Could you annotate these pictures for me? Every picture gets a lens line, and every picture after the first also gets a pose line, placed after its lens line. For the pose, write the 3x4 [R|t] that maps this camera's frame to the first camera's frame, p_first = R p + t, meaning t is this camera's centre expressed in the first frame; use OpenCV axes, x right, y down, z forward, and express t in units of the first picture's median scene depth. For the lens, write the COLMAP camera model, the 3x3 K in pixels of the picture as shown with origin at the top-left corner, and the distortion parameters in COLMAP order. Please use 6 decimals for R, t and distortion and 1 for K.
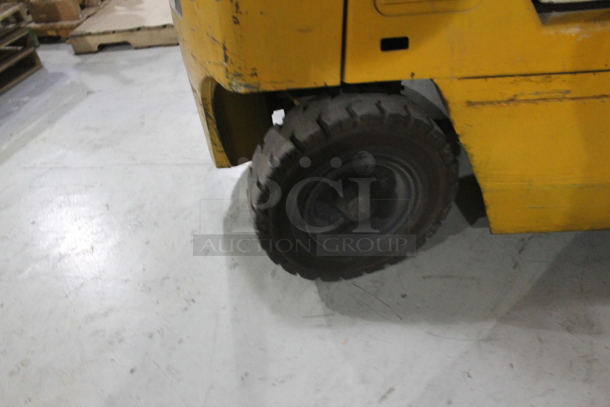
lens RADIAL K [[522.0, 0, 305.0], [0, 522.0, 203.5], [0, 0, 1]] dist [-0.168041, 0.143775]
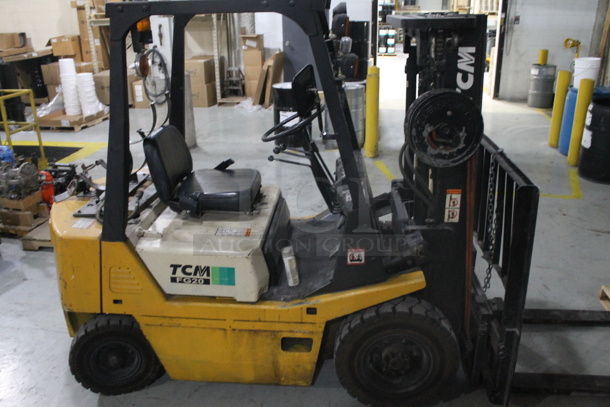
lens RADIAL K [[522.0, 0, 305.0], [0, 522.0, 203.5], [0, 0, 1]] dist [-0.168041, 0.143775]
pose [[0.992372, 0.106316, 0.062407, 0.414614], [-0.080742, 0.943062, -0.322669, 0.001960], [-0.093158, 0.315169, 0.944452, -0.832216]]
